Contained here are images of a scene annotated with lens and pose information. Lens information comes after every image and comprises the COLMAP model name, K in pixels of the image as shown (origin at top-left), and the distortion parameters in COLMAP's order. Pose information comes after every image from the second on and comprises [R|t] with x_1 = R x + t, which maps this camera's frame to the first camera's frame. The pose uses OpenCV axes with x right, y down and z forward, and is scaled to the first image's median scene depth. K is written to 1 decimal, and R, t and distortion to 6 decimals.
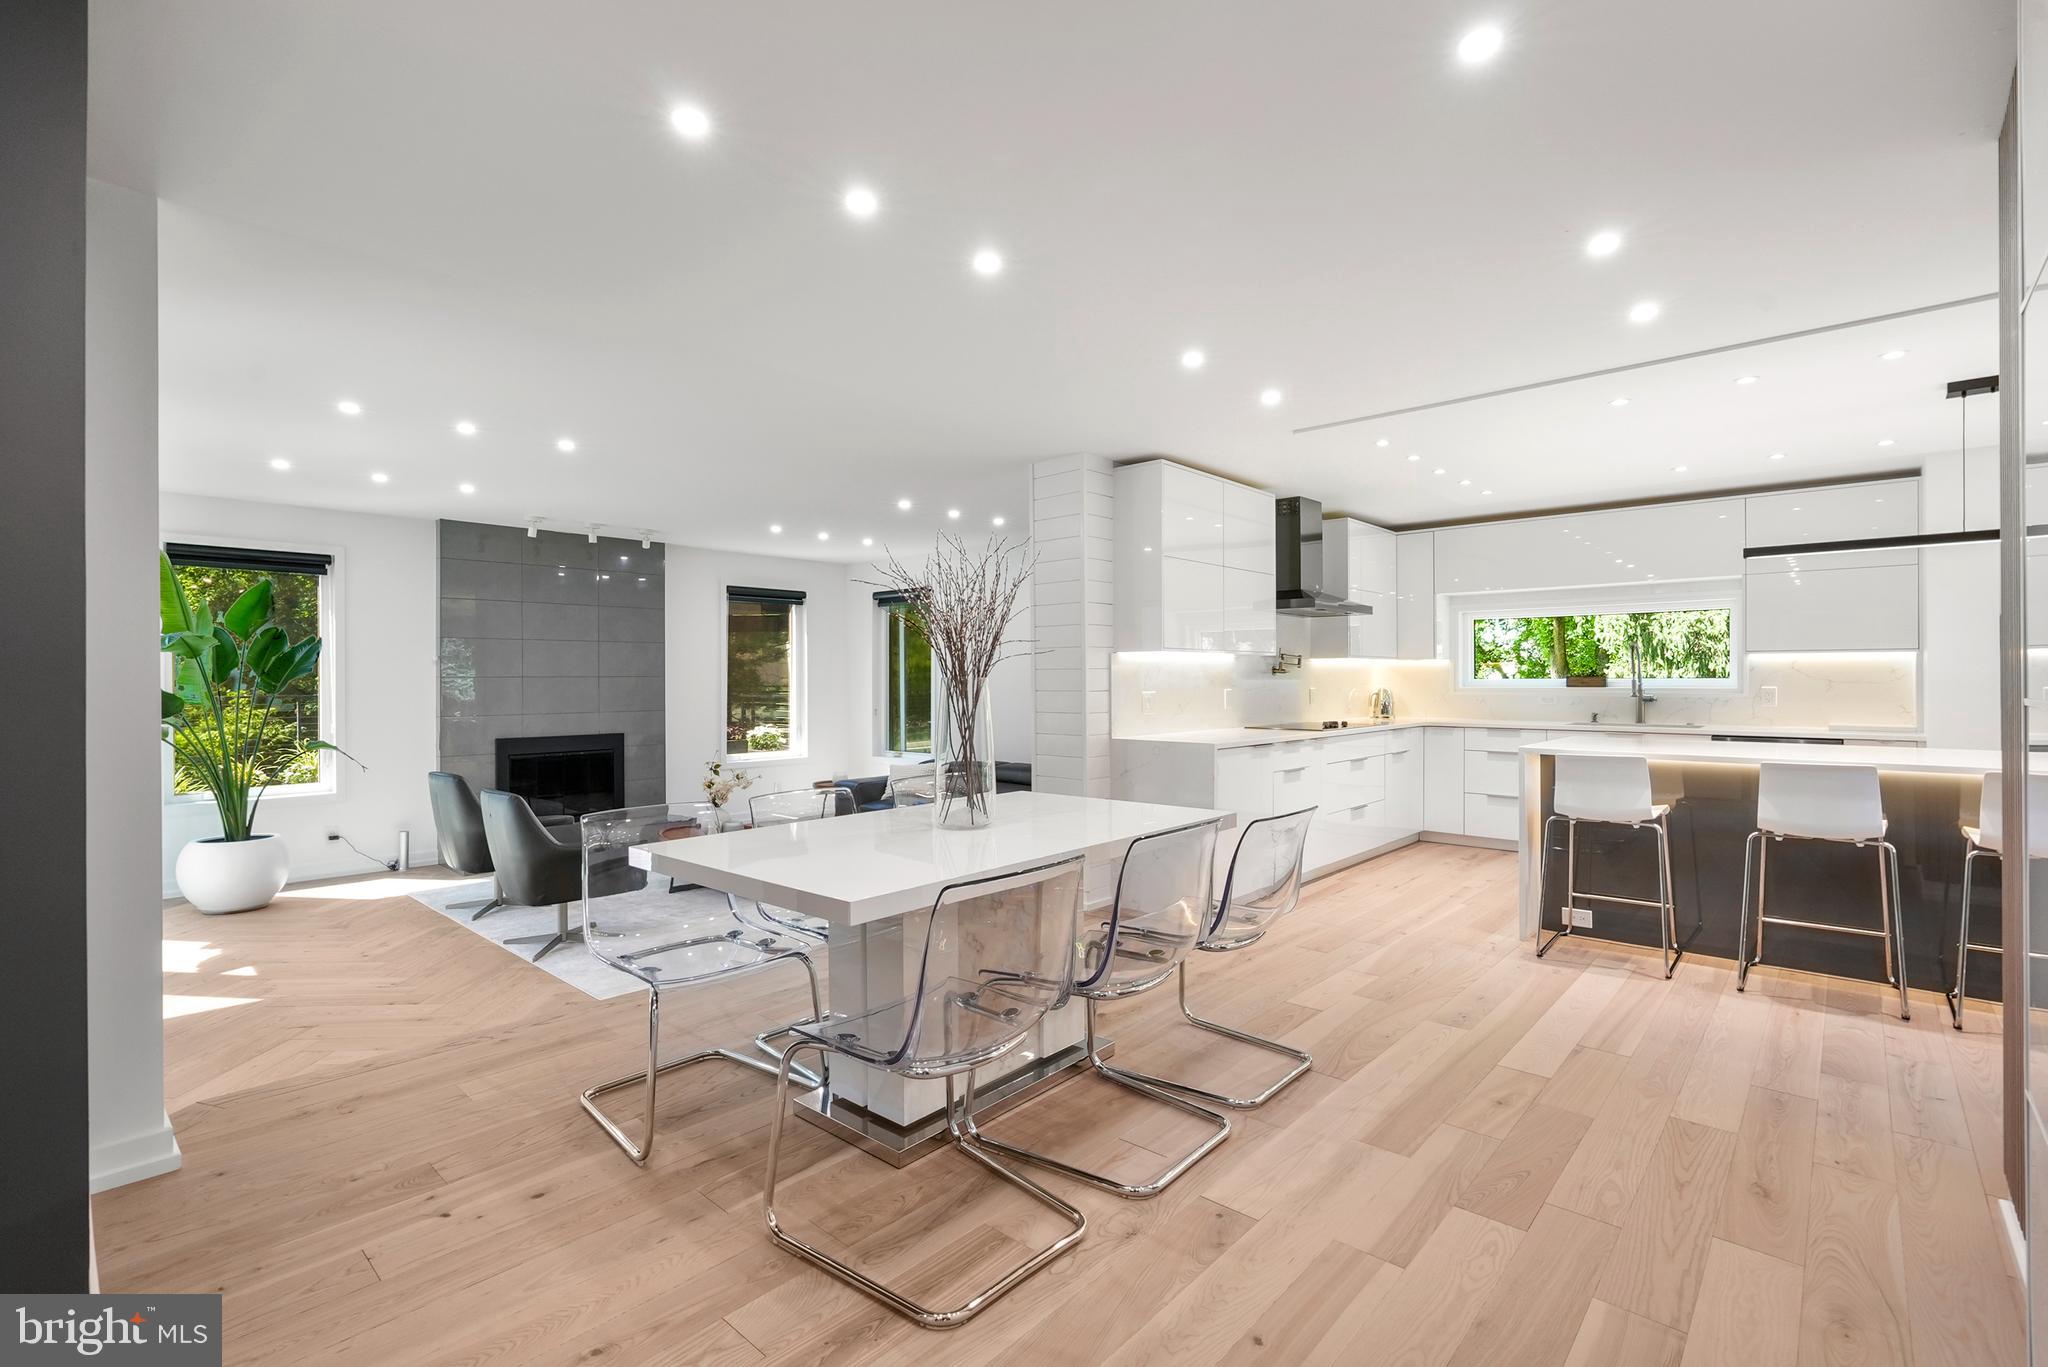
lens RADIAL K [[923.4, 0, 1026.6], [0, 923.4, 678.3], [0, 0, 1]] dist [-0.003257, -0.000008]
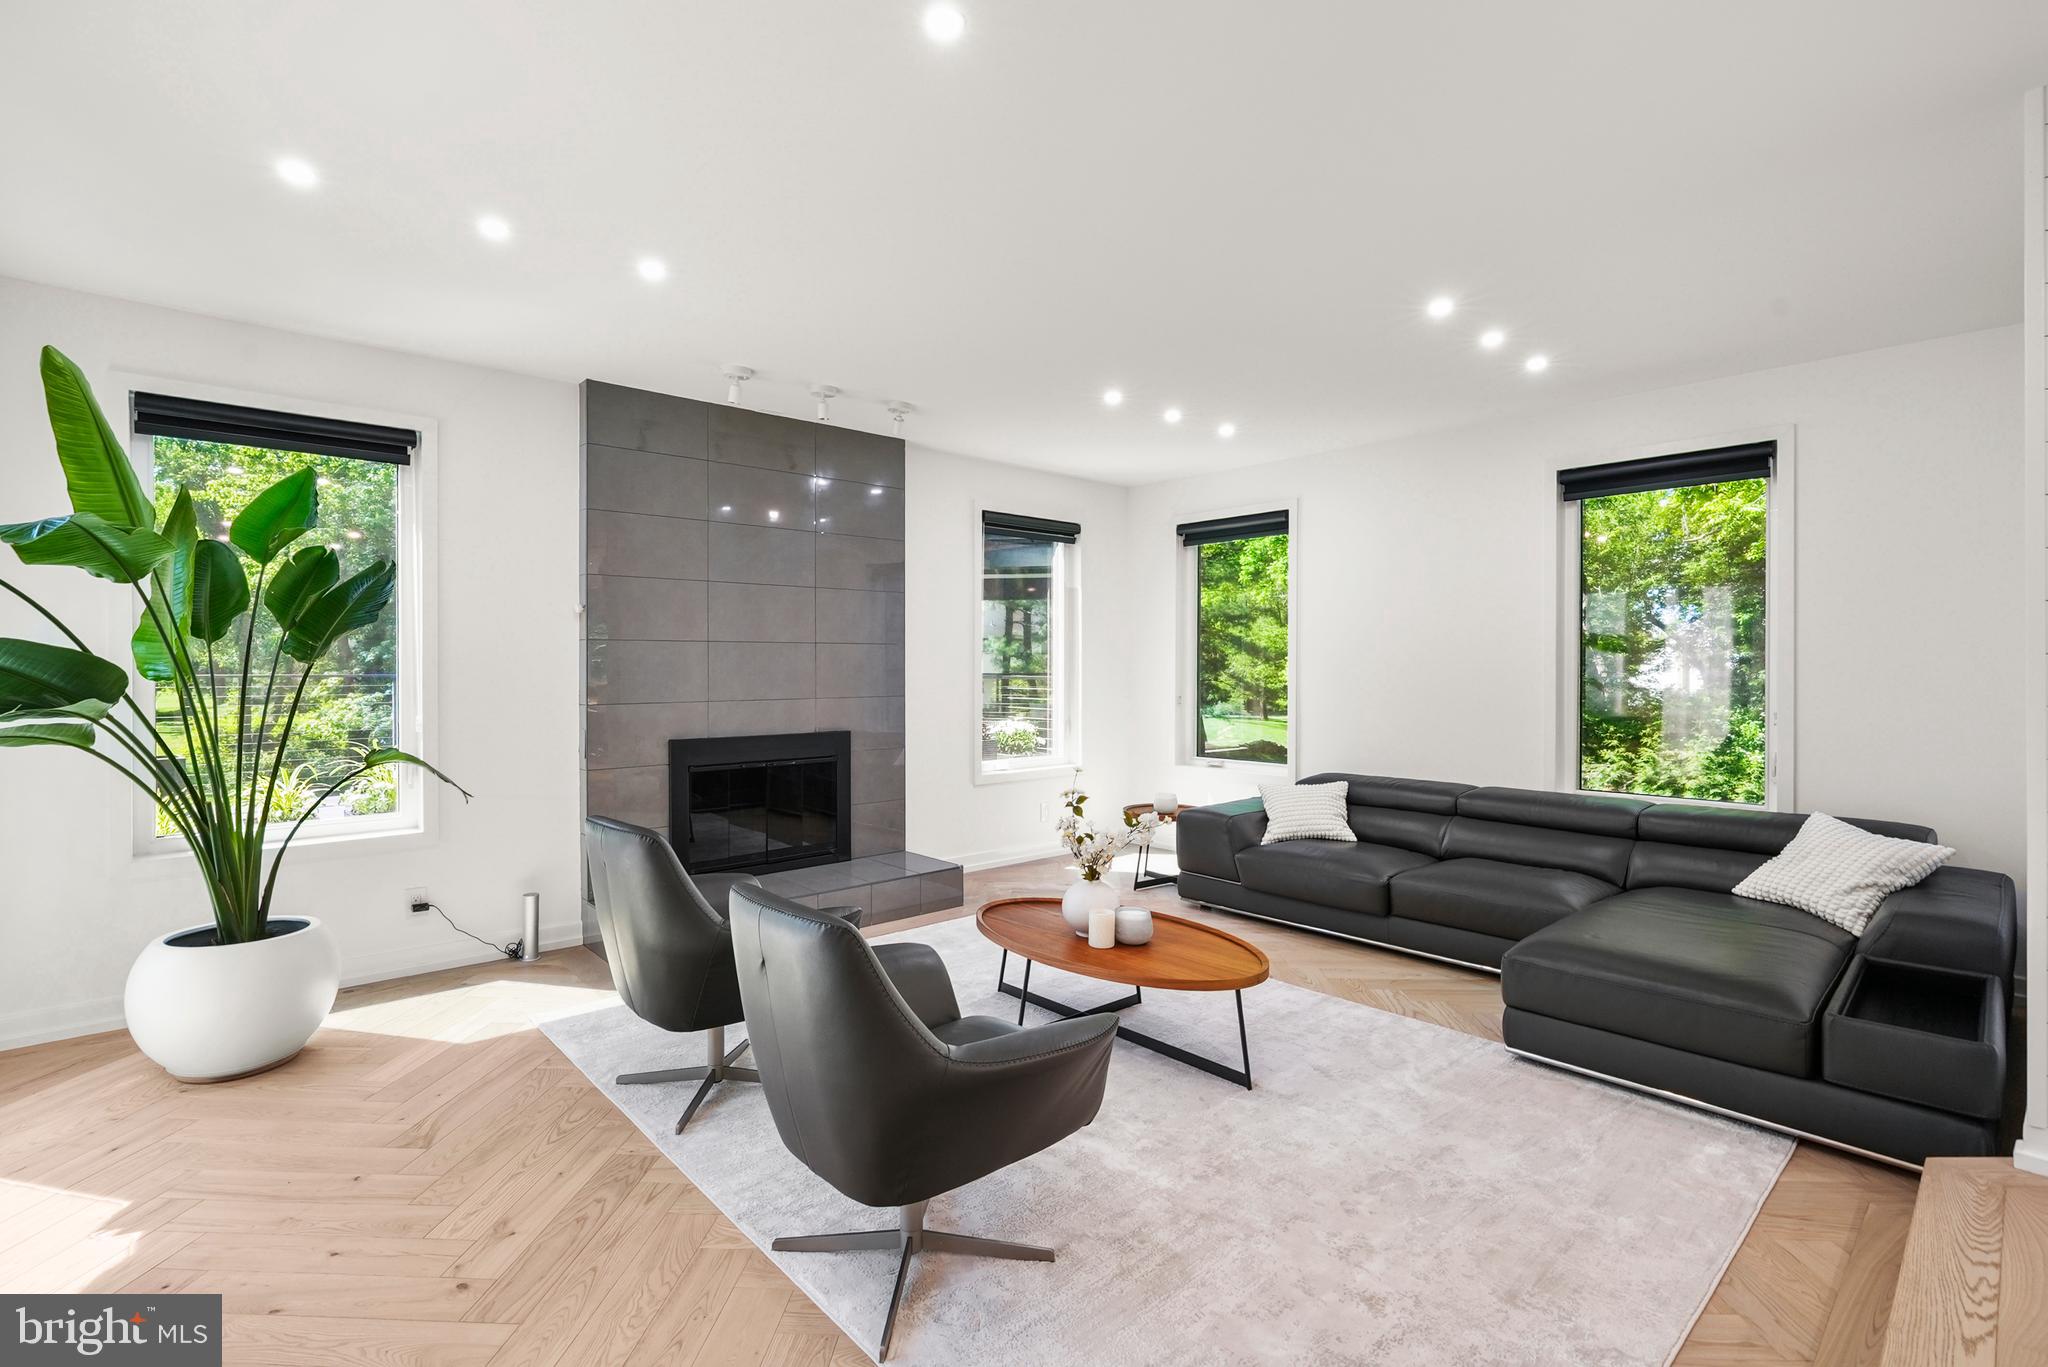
lens RADIAL K [[944.3, 0, 1029.2], [0, 944.3, 671.4], [0, 0, 1]] dist [-0.001348, -0.000104]
pose [[0.995852, 0.003936, -0.090905, -0.242907], [-0.003365, 0.999974, 0.006432, 0.012572], [0.090927, -0.006100, 0.995839, 0.341890]]
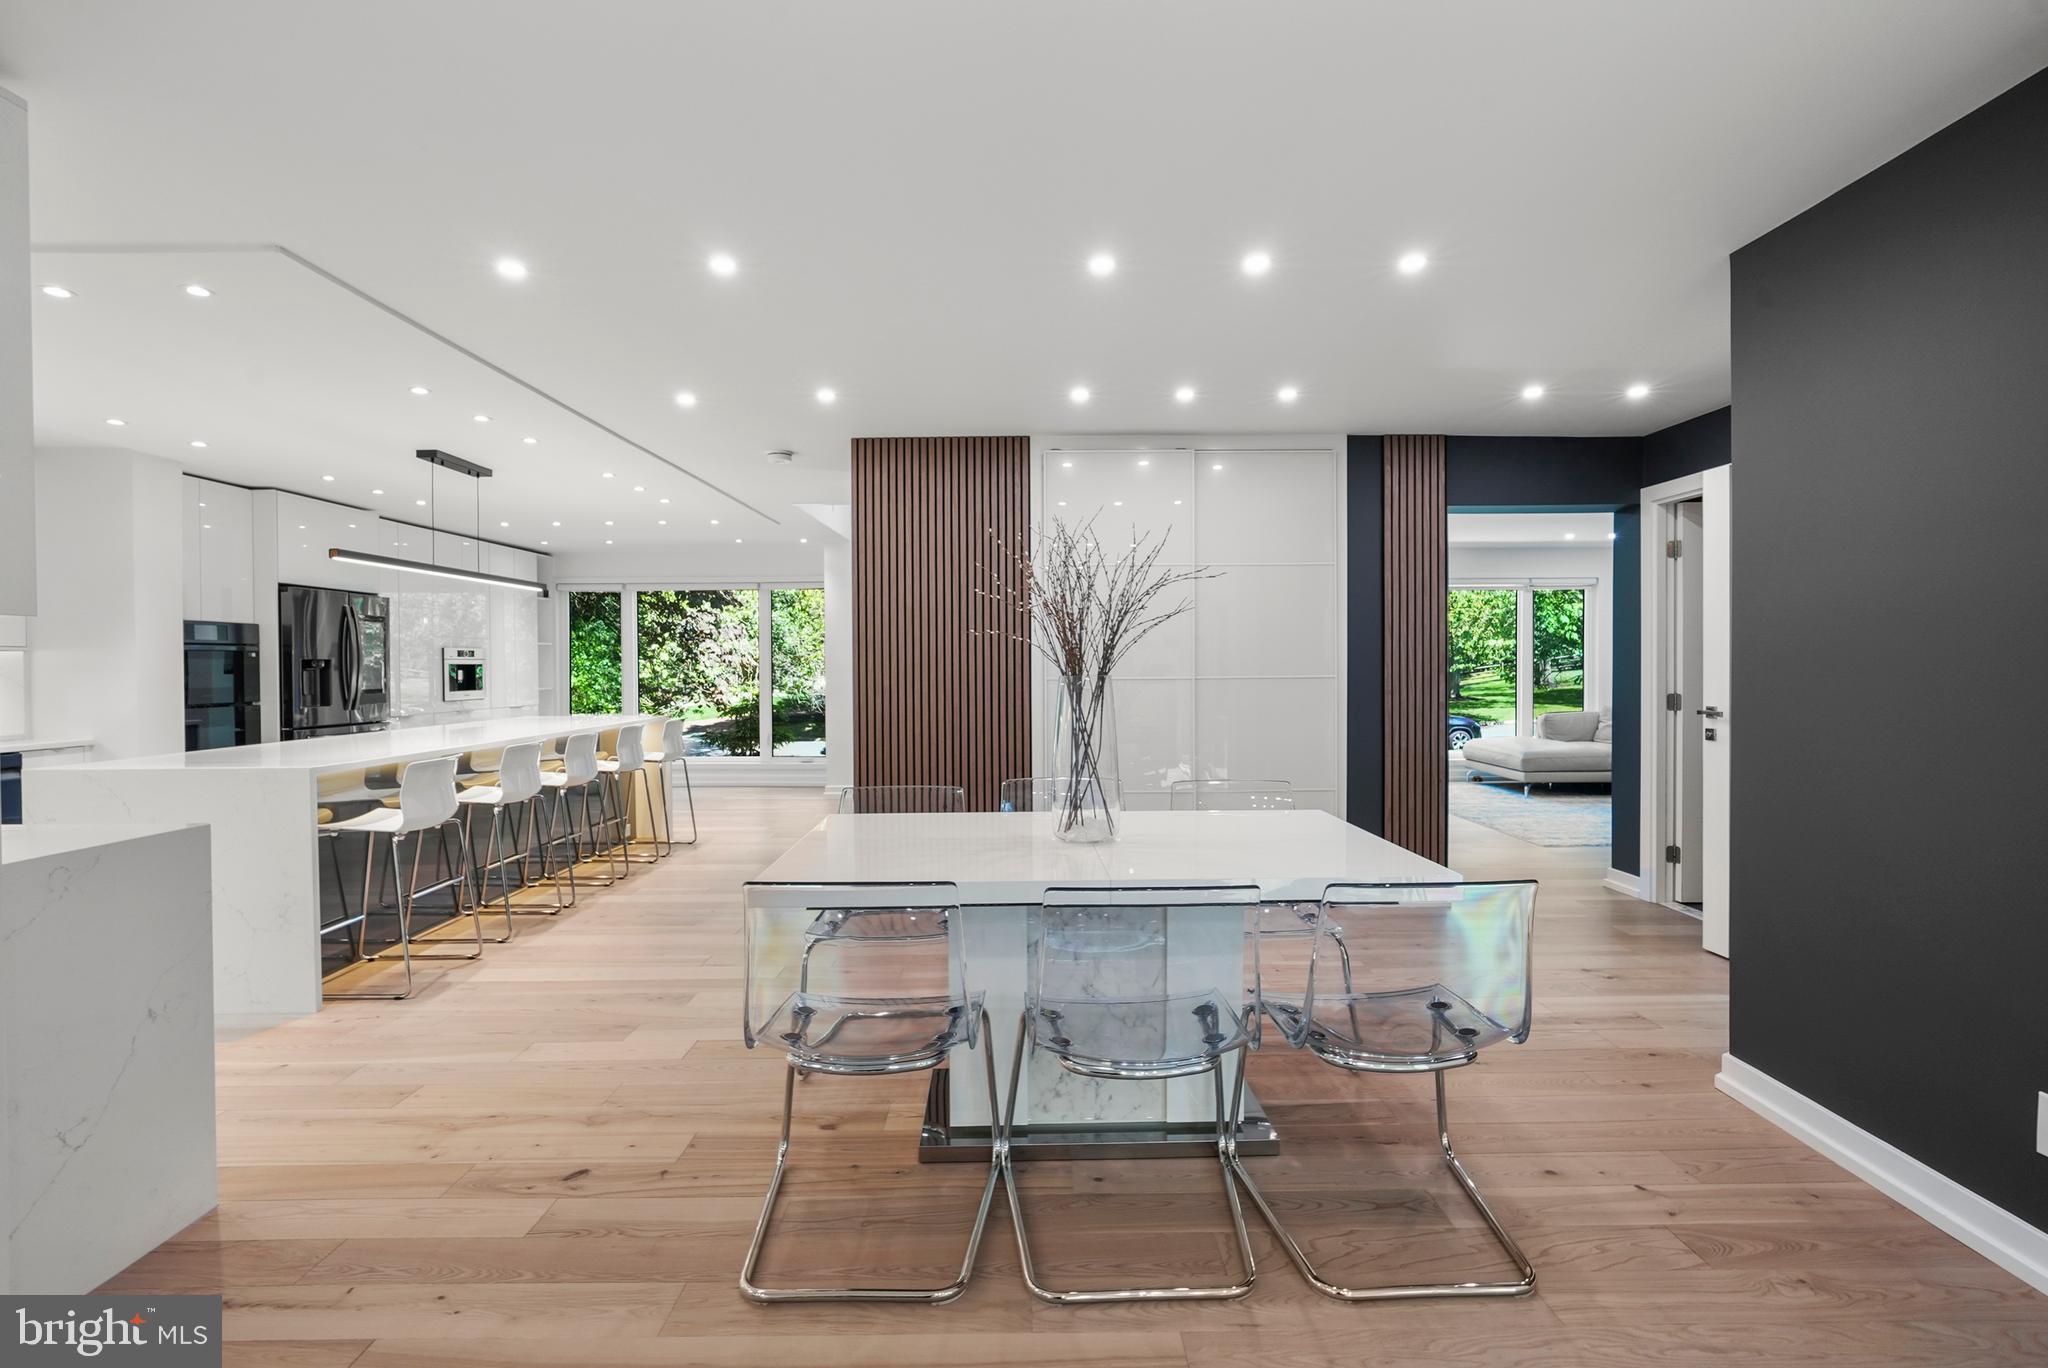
lens RADIAL K [[923.4, 0, 1026.6], [0, 923.4, 678.8], [0, 0, 1]] dist [-0.003257, -0.000008]
pose [[-0.670283, -0.004189, 0.742093, -0.898046], [0.007499, 0.999895, 0.012418, -0.013190], [-0.742067, 0.013888, -0.670181, 2.116437]]
